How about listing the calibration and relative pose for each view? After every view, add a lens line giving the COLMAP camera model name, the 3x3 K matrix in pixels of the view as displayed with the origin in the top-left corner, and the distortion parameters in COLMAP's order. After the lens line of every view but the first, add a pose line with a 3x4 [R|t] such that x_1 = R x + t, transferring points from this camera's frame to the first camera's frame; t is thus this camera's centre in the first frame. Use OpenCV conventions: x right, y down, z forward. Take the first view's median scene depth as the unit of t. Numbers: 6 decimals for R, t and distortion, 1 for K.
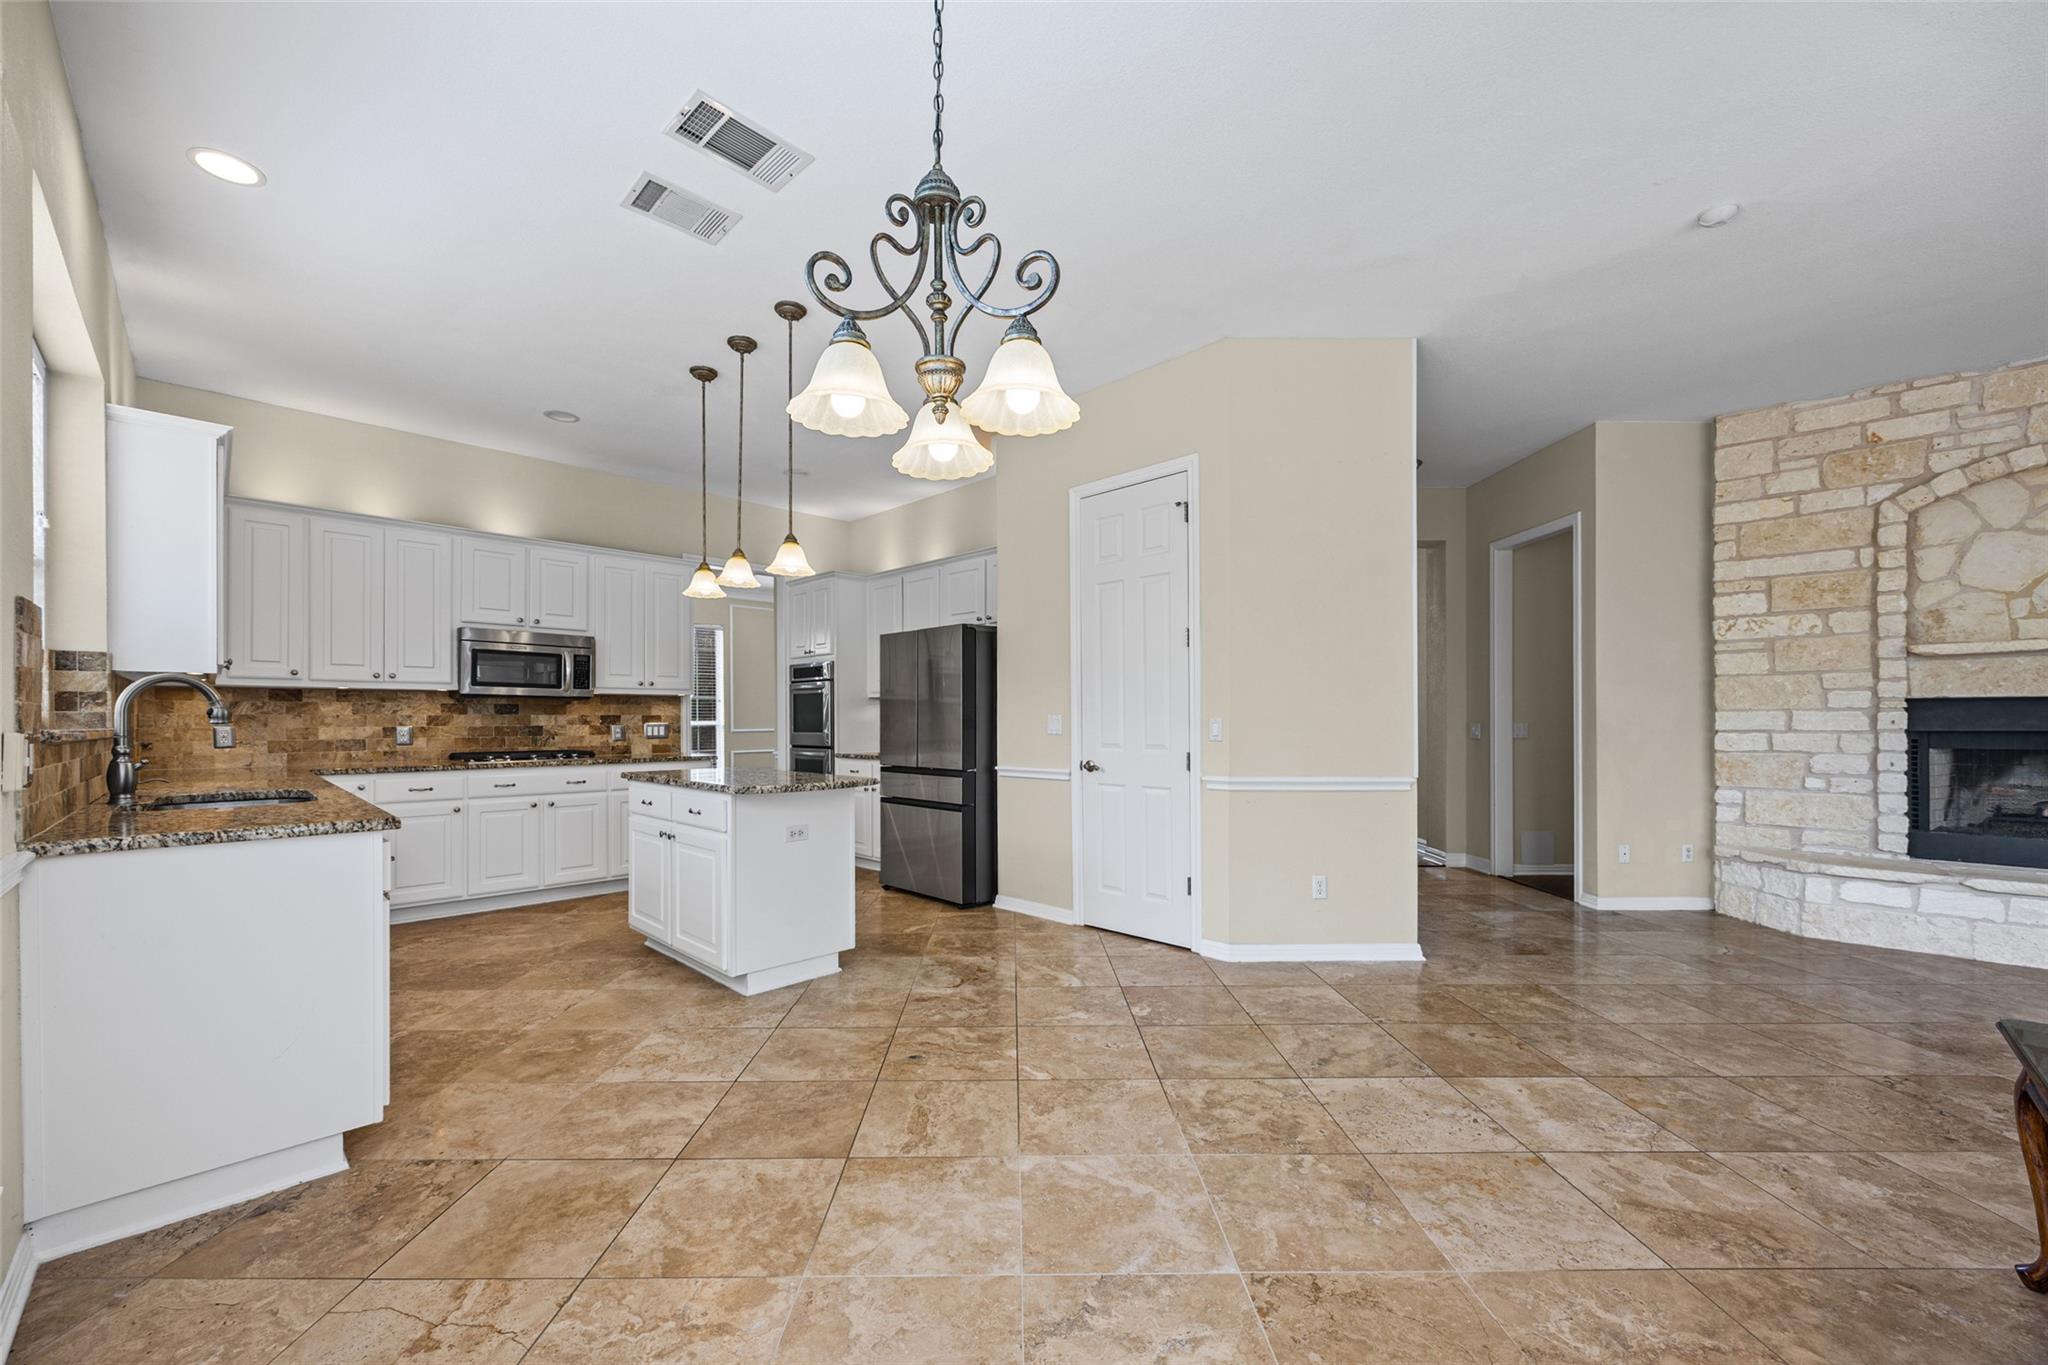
lens RADIAL K [[797.7, 0, 1026.6], [0, 797.7, 715.9], [0, 0, 1]] dist [0.001239, -0.000108]
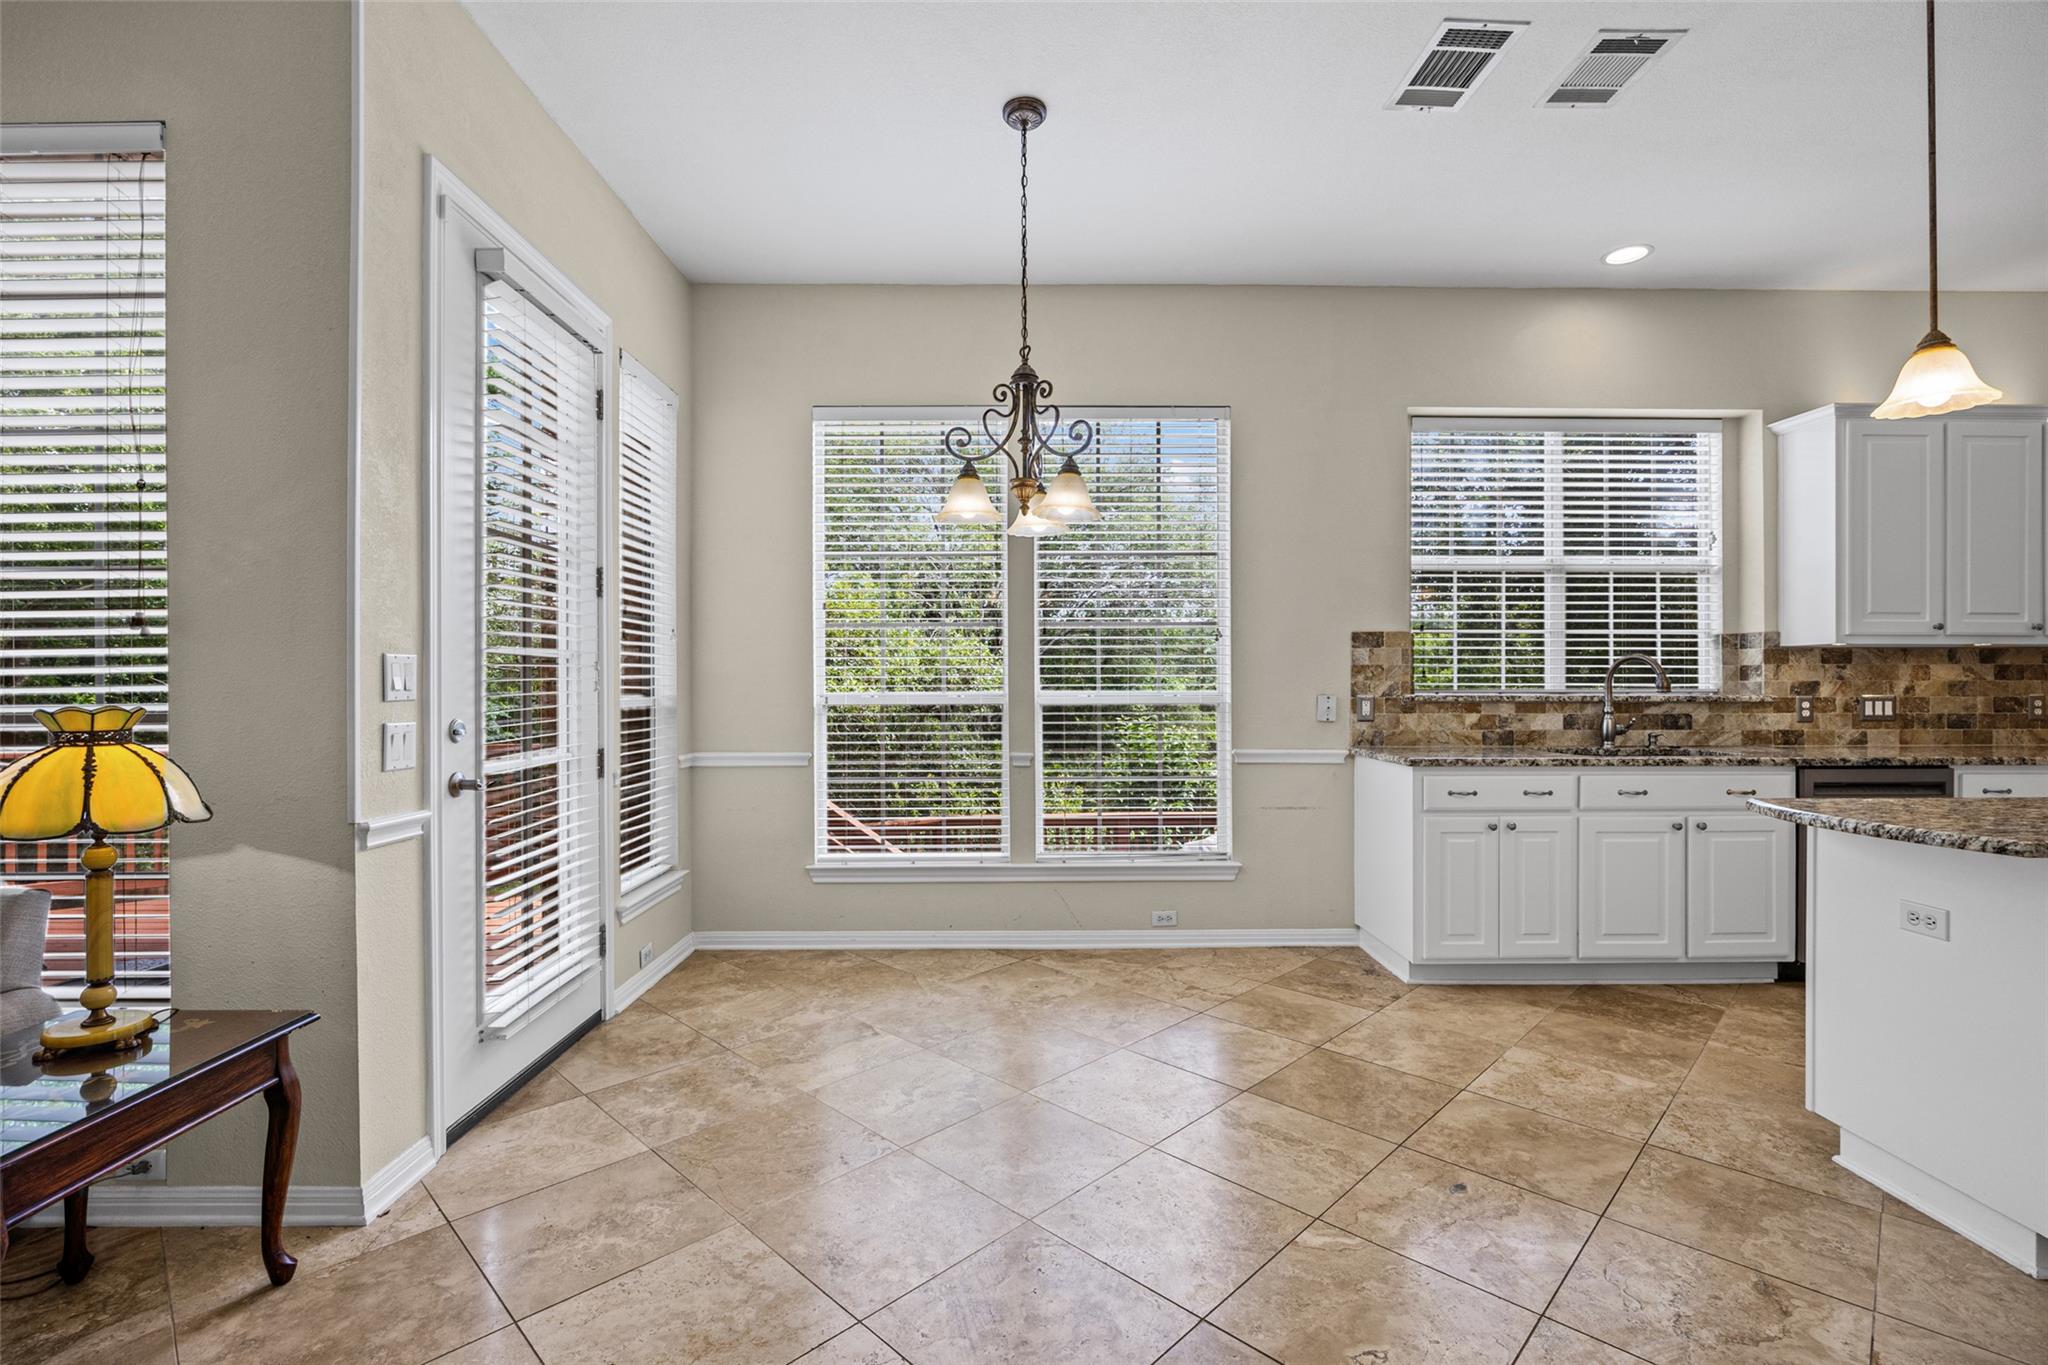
lens RADIAL K [[920.3, 0, 1017.2], [0, 920.3, 683.3], [0, 0, 1]] dist [-0.013767, 0.000272]
pose [[-0.713060, 0.005642, -0.701080, 0.419756], [0.006809, 0.999976, 0.001122, -0.007709], [0.701070, -0.003974, -0.713081, 0.796107]]
